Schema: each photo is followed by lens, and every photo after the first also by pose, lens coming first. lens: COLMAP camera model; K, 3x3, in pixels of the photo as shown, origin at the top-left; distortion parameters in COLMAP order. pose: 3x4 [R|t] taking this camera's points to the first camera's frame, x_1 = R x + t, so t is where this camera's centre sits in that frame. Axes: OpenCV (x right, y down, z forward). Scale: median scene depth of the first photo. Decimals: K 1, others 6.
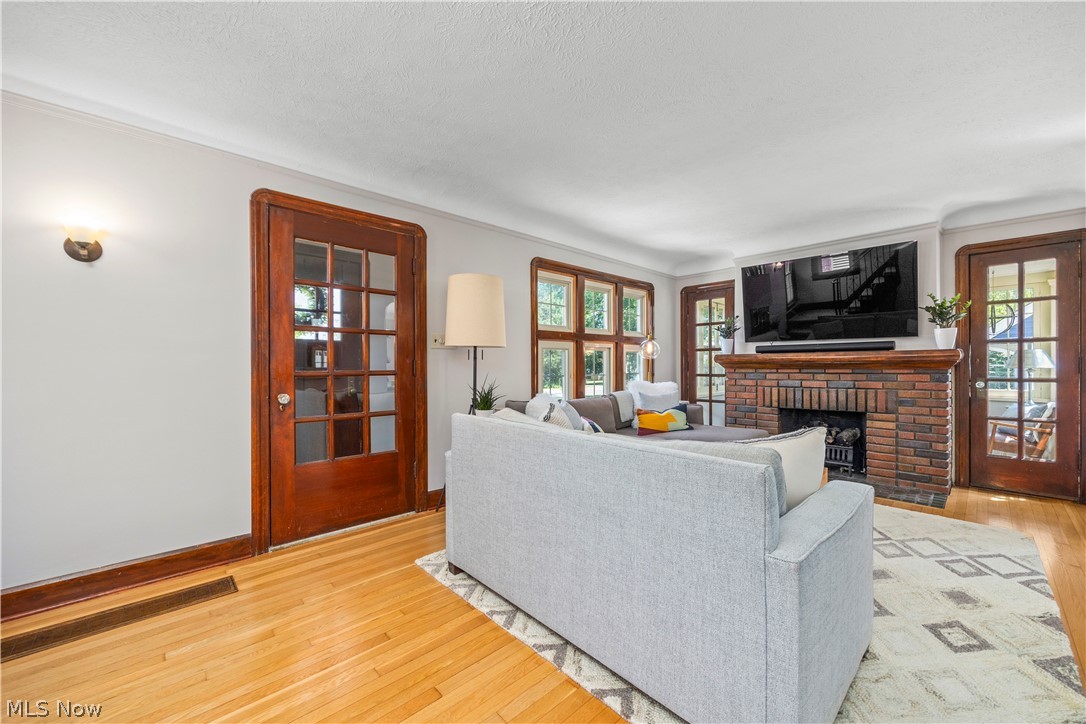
lens RADIAL K [[431.4, 0, 532.3], [0, 431.4, 361.6], [0, 0, 1]] dist [0.001110, 0.000239]
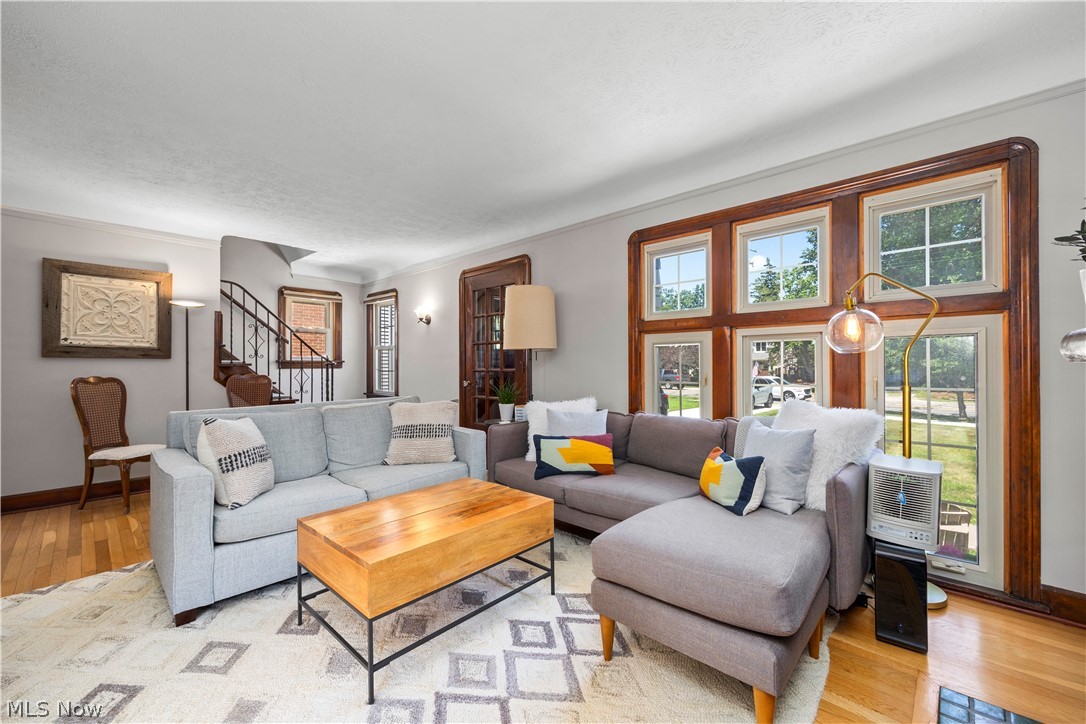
lens RADIAL K [[431.4, 0, 545.2], [0, 431.4, 364.4], [0, 0, 1]] dist [0.001110, 0.000239]
pose [[0.068446, 0.001461, -0.997654, 0.858687], [0.008156, 0.999965, 0.002024, 0.002554], [0.997621, -0.008275, 0.068431, 0.826240]]
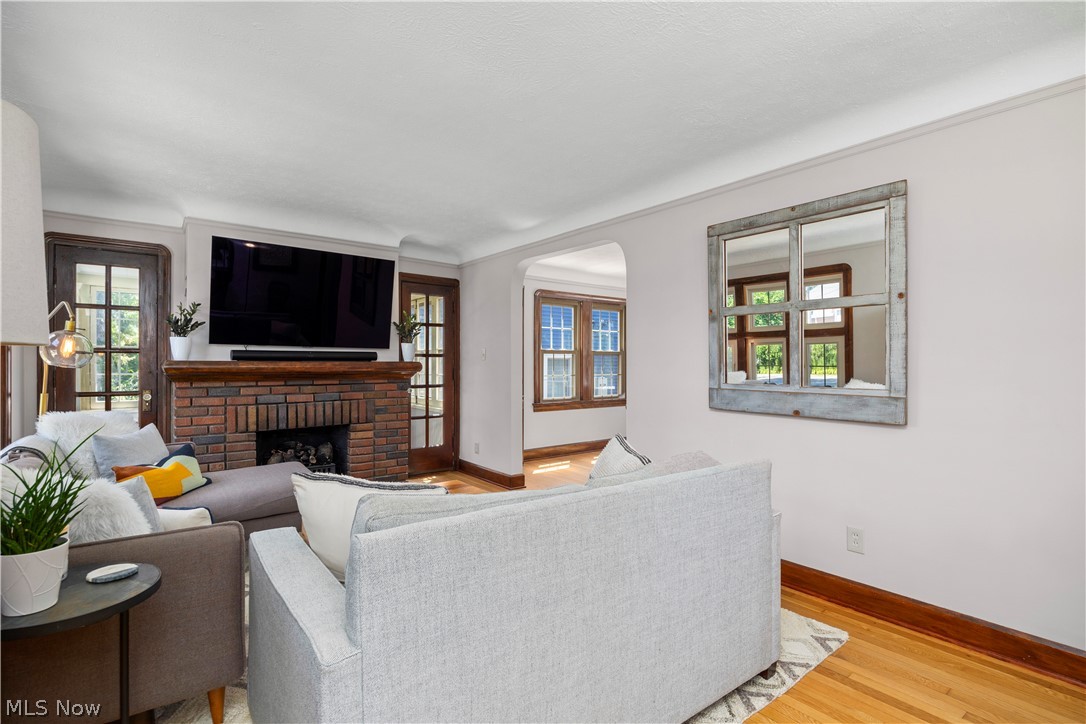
lens RADIAL K [[533.1, 0, 537.2], [0, 533.1, 361.8], [0, 0, 1]] dist [-0.005567, -0.000493]
pose [[0.052408, 0.008827, 0.998587, -0.394138], [-0.010765, 0.999908, -0.008274, -0.016915], [-0.998568, -0.010316, 0.052498, 0.512439]]
